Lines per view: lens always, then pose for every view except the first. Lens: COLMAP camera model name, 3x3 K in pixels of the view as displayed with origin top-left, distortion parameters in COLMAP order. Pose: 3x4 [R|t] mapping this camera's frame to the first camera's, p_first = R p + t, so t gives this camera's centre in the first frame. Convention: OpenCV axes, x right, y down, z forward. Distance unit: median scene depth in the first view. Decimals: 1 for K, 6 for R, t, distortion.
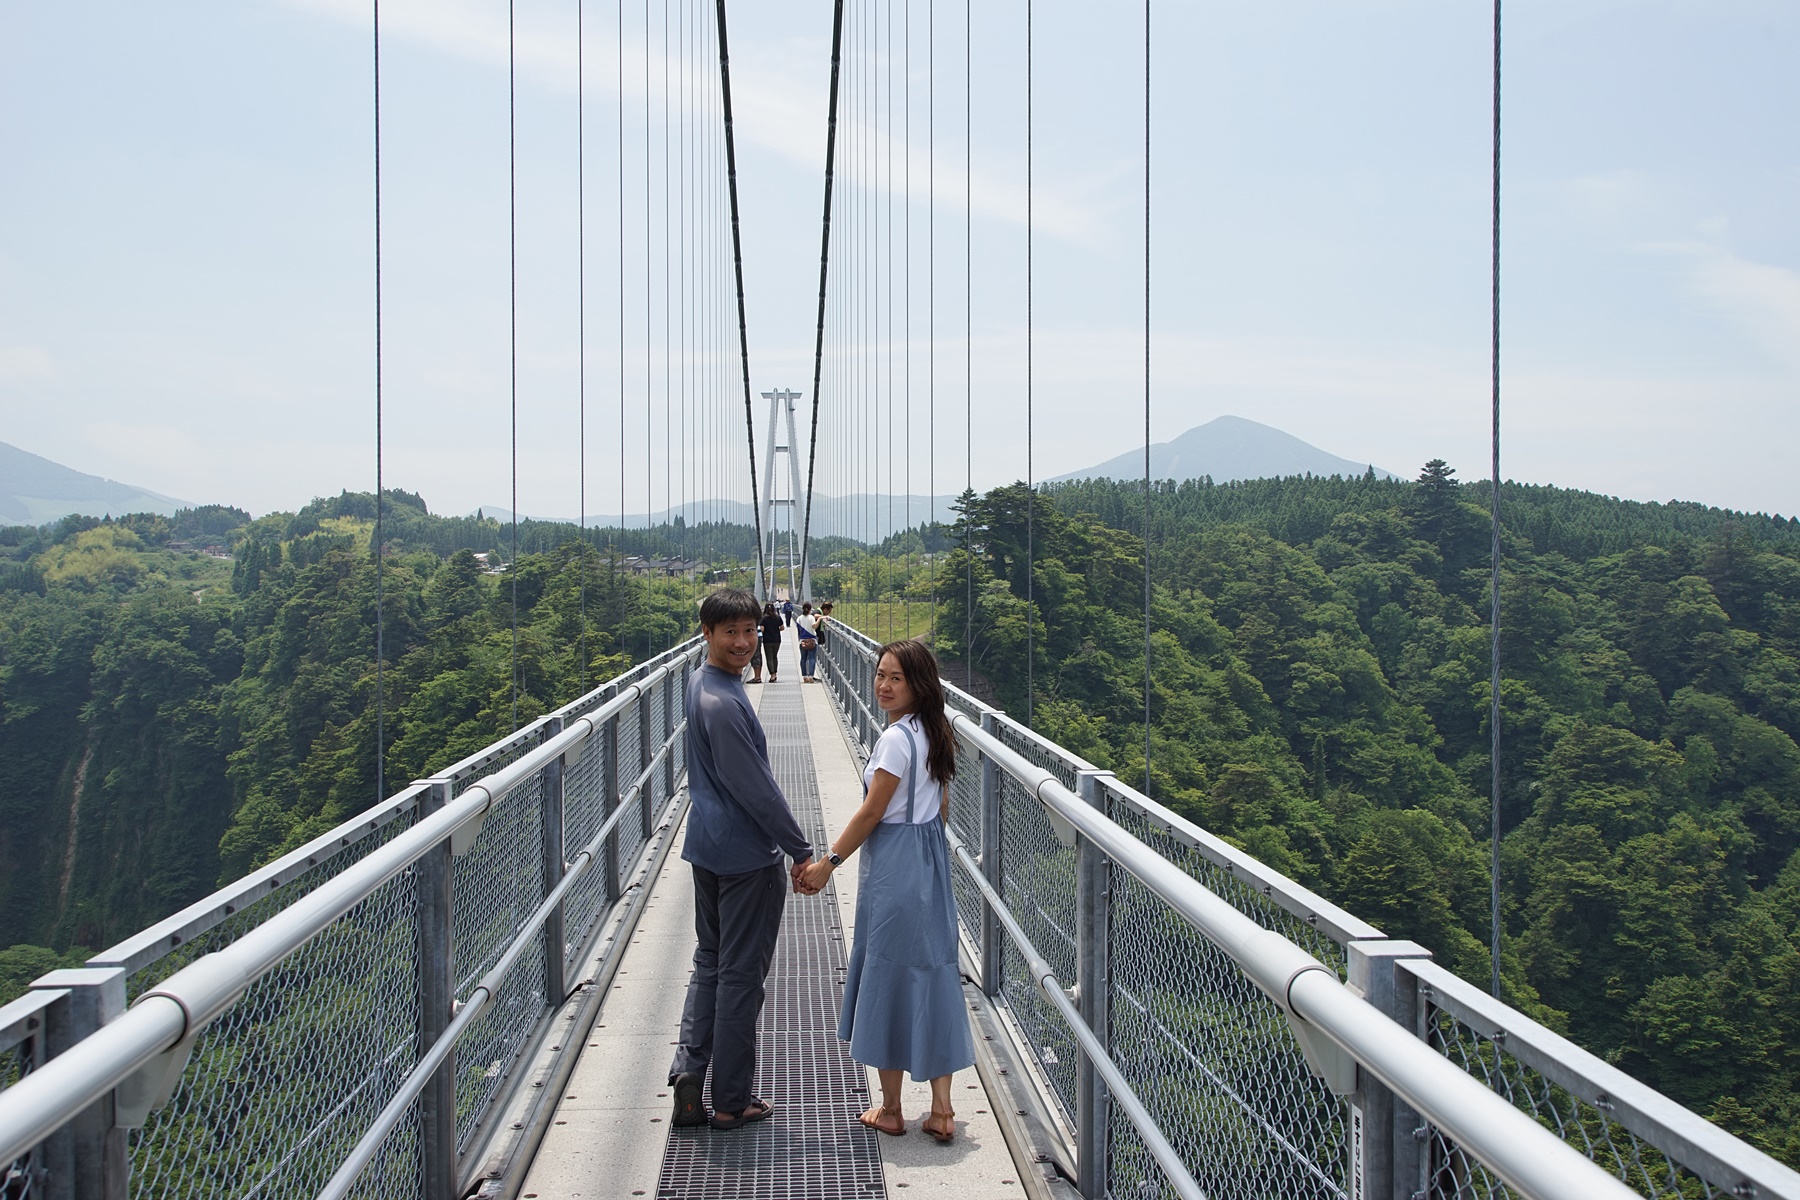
lens RADIAL K [[1234.5, 0, 842.2], [0, 1234.5, 592.8], [0, 0, 1]] dist [0.044848, 0.006130]
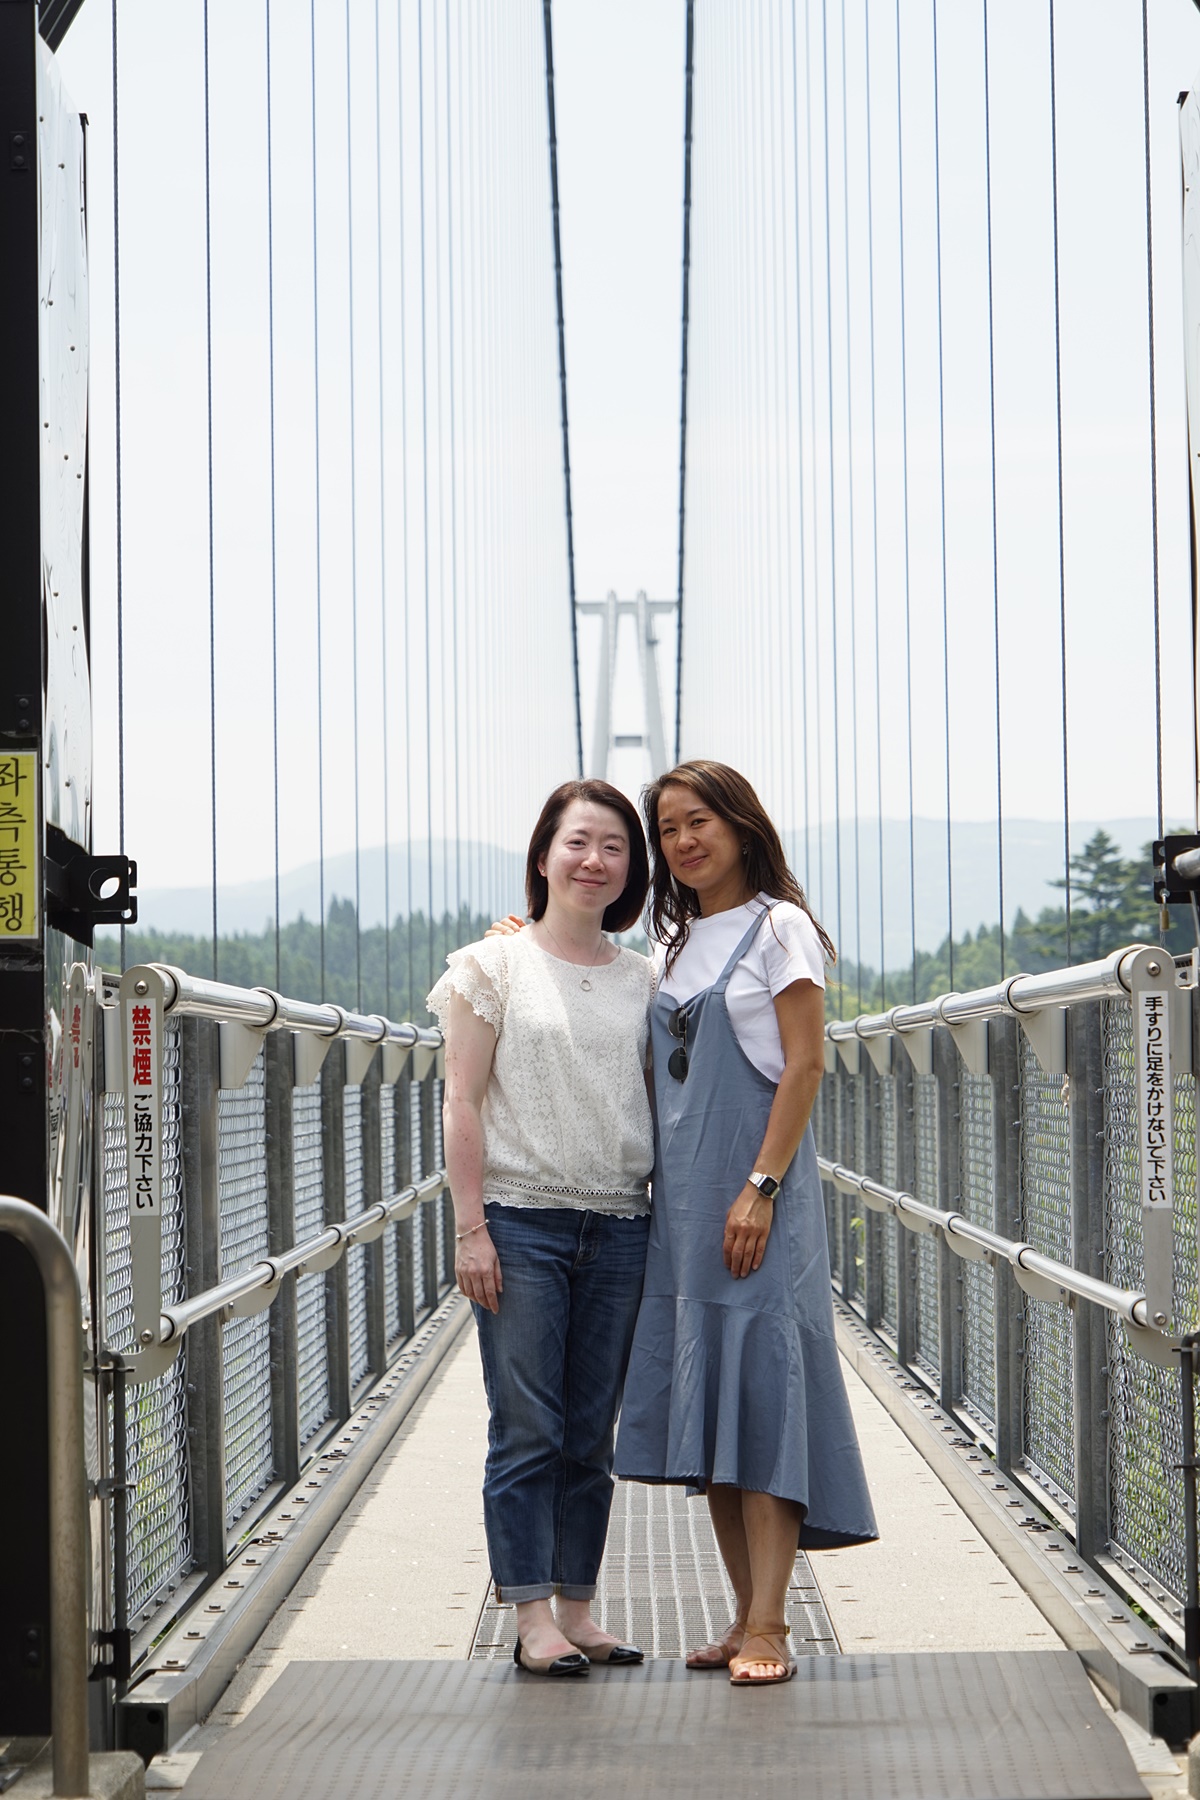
lens RADIAL K [[5281.6, 0, 626.5], [0, 5281.6, 859.2], [0, 0, 1]] dist [-0.063985, 1.192222]
pose [[0.998837, -0.012613, -0.046526, 0.022706], [0.009959, 0.998333, -0.056846, 0.014550], [0.047165, 0.056317, 0.997298, -0.538362]]
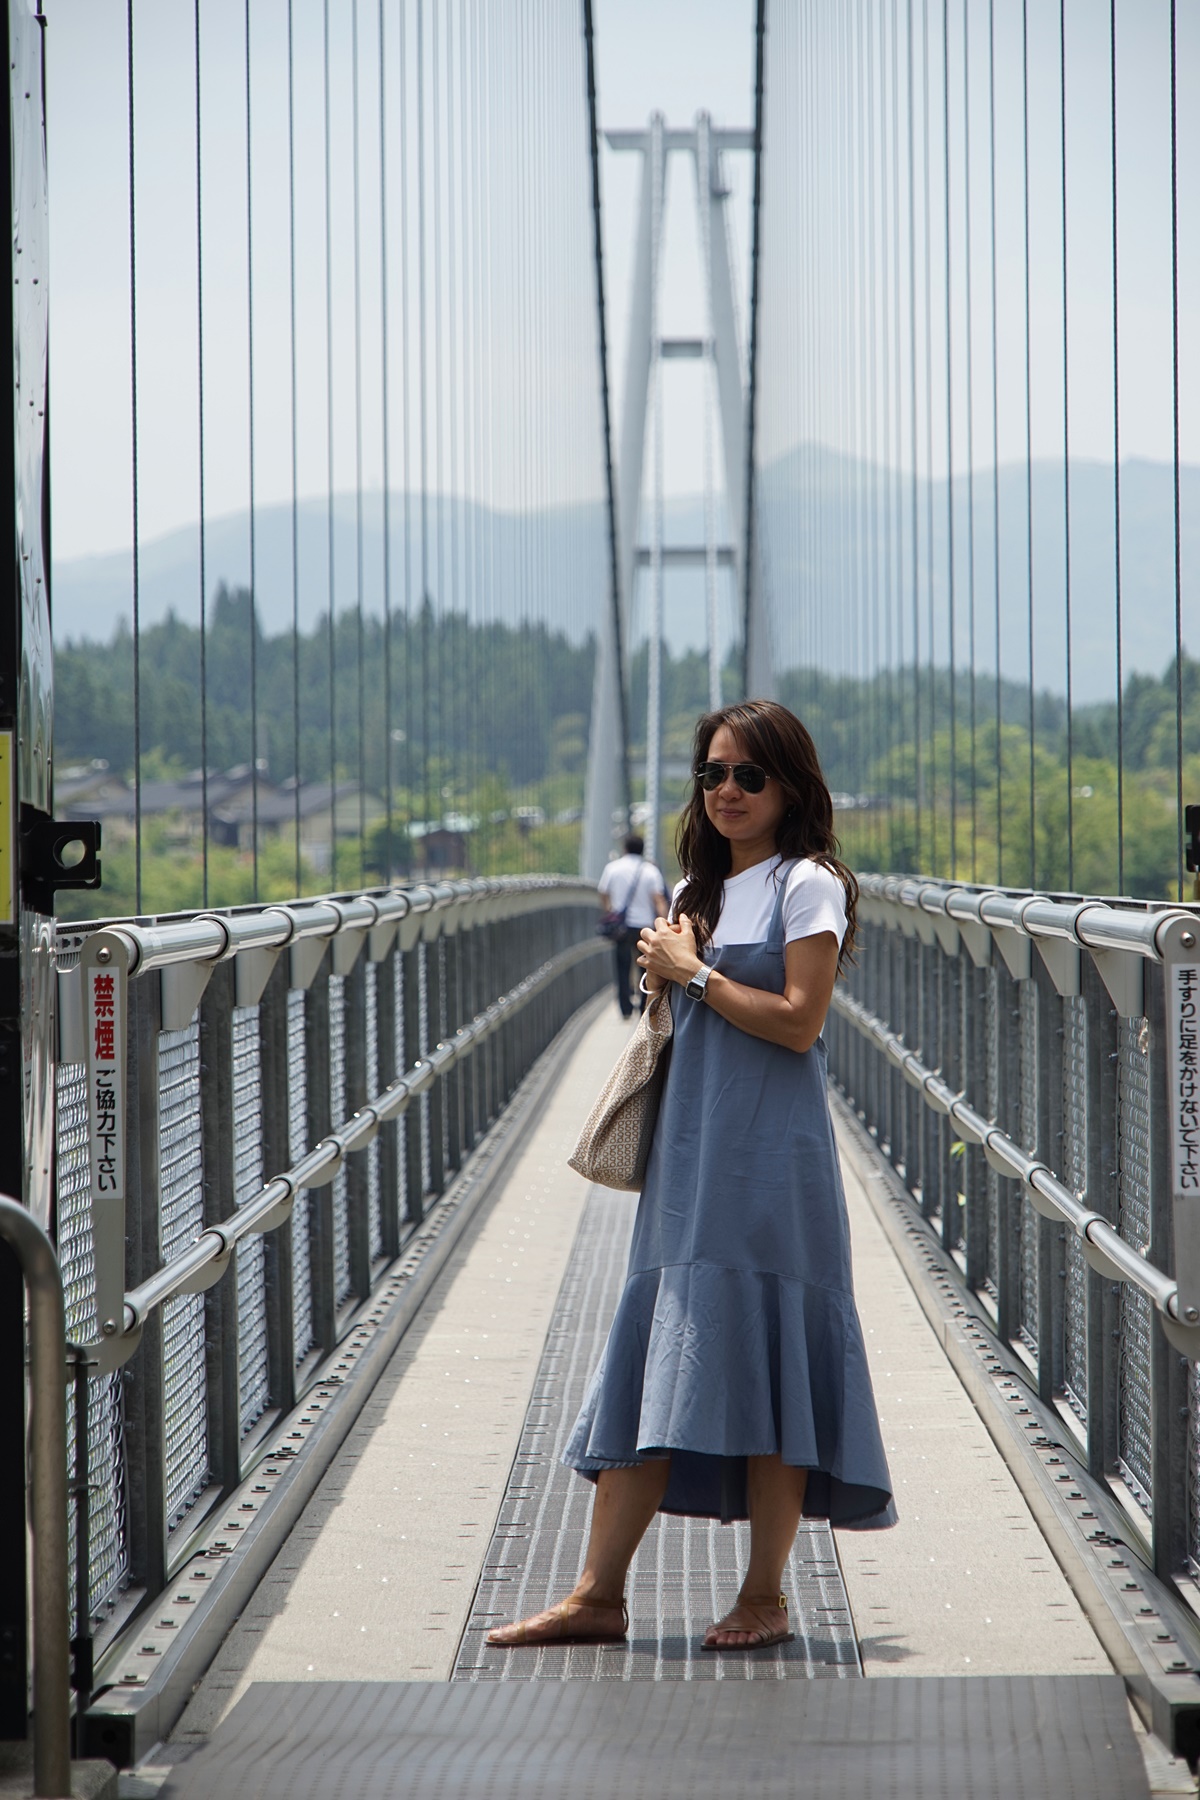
lens RADIAL K [[8467.7, 0, 599.1], [0, 8467.7, 897.9], [0, 0, 1]] dist [-0.076446, 11.777975]
pose [[0.998360, -0.006139, -0.056916, 0.025739], [0.005571, 0.999933, -0.010146, 0.012076], [0.056974, 0.009812, 0.998327, -0.582374]]
